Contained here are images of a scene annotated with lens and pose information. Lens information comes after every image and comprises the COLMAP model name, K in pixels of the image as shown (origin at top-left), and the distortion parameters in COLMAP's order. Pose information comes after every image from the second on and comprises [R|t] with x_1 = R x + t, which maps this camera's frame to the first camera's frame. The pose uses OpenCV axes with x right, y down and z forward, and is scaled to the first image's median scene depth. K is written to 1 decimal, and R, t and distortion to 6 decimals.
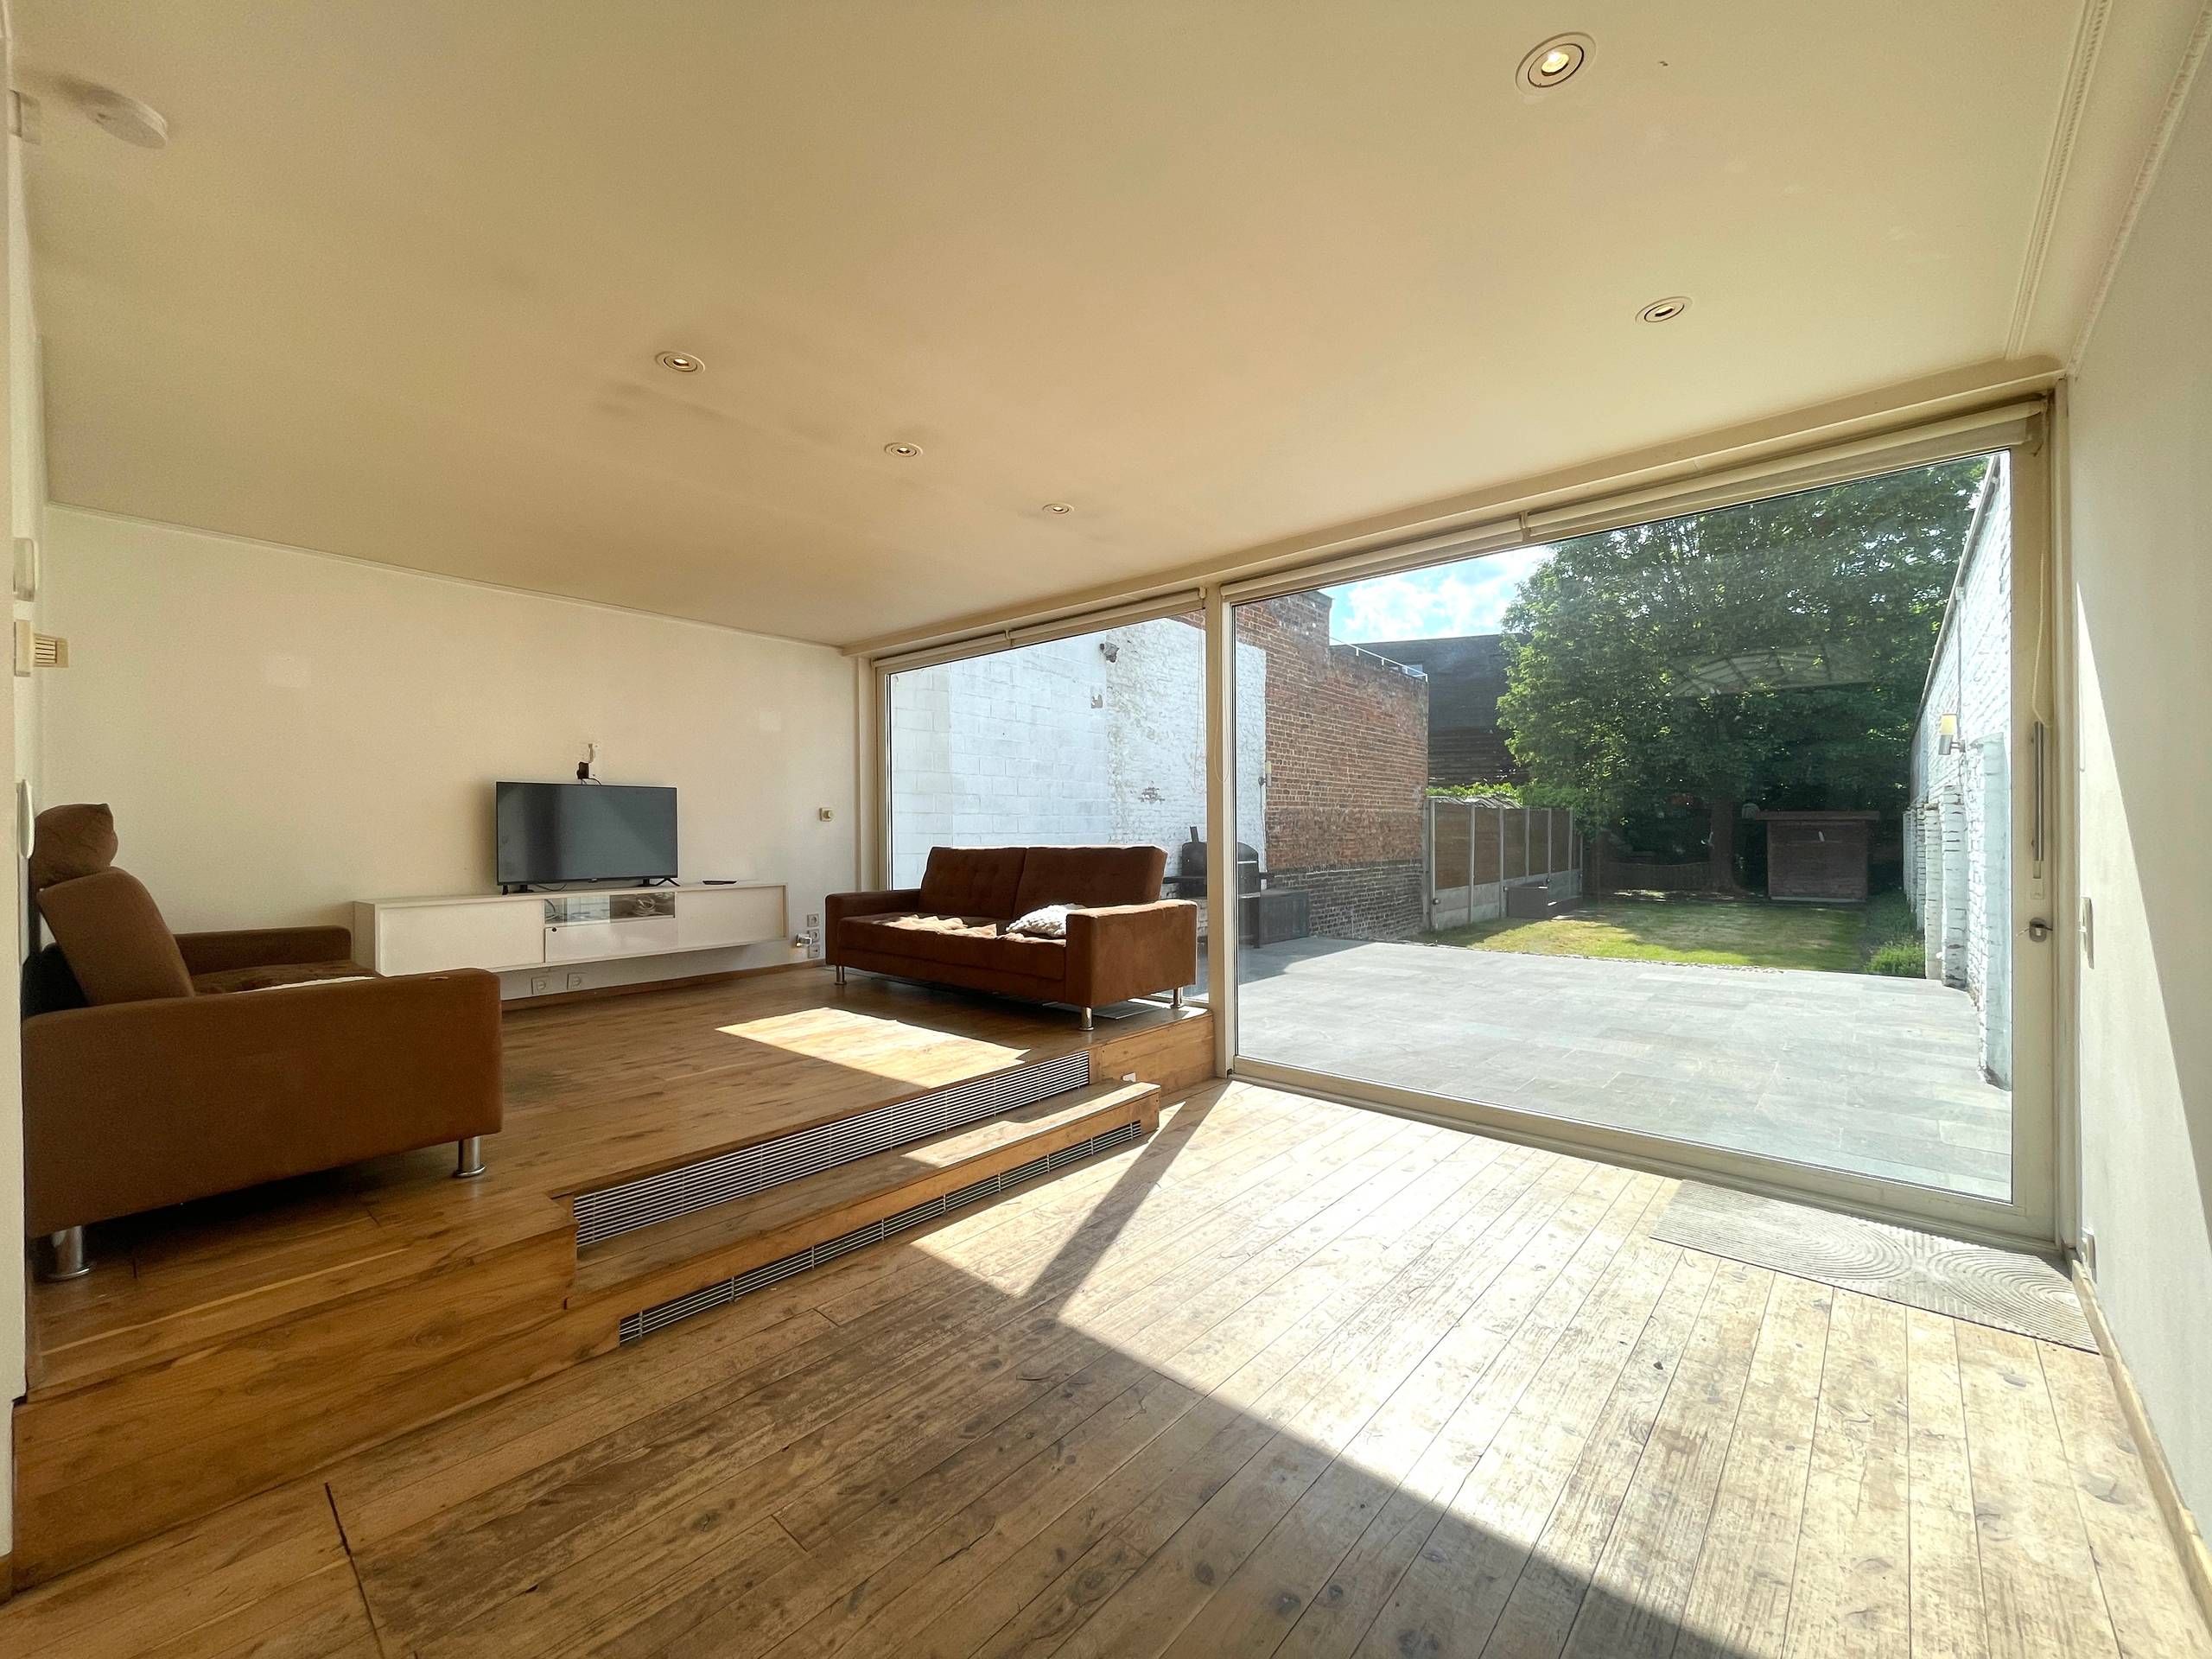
lens RADIAL K [[891.8, 0, 1097.2], [0, 891.8, 847.9], [0, 0, 1]] dist [-0.003149, 0.000434]
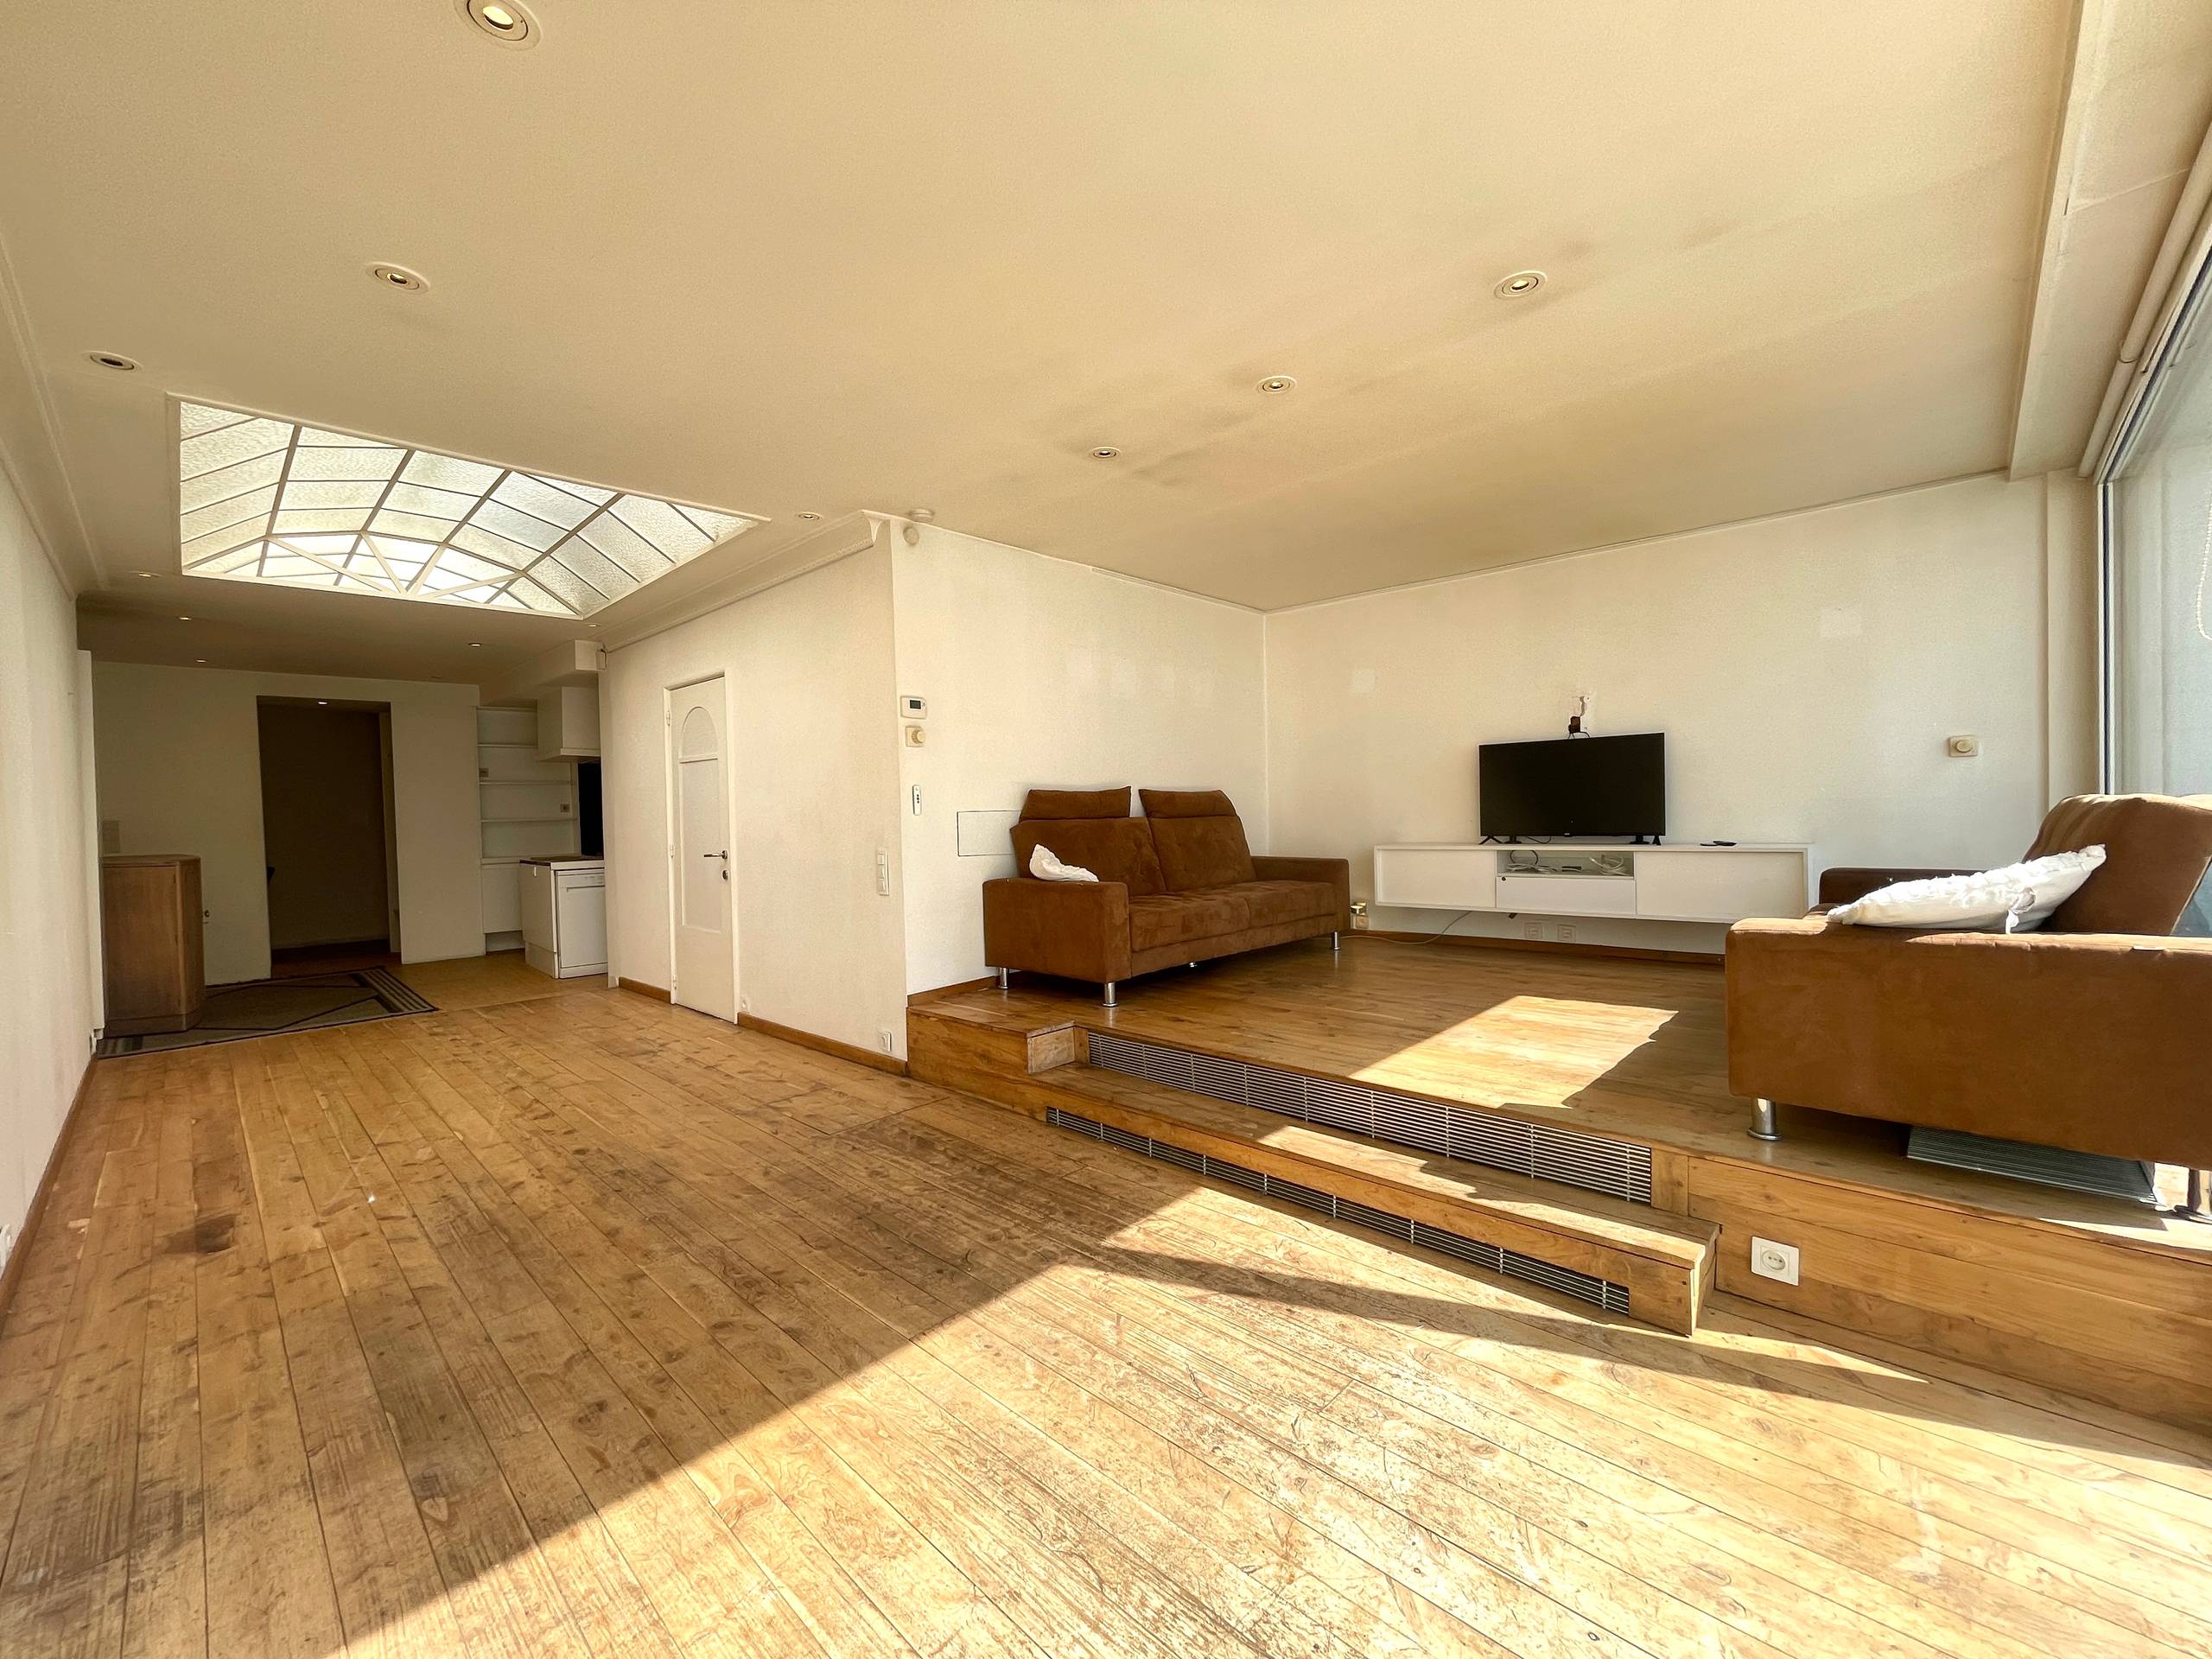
lens RADIAL K [[891.8, 0, 1093.6], [0, 891.8, 846.2], [0, 0, 1]] dist [-0.003149, 0.000434]
pose [[-0.042780, 0.048618, -0.997901, 0.451603], [0.010559, 0.998781, 0.048208, -0.004825], [0.999029, -0.008474, -0.043241, 0.506186]]
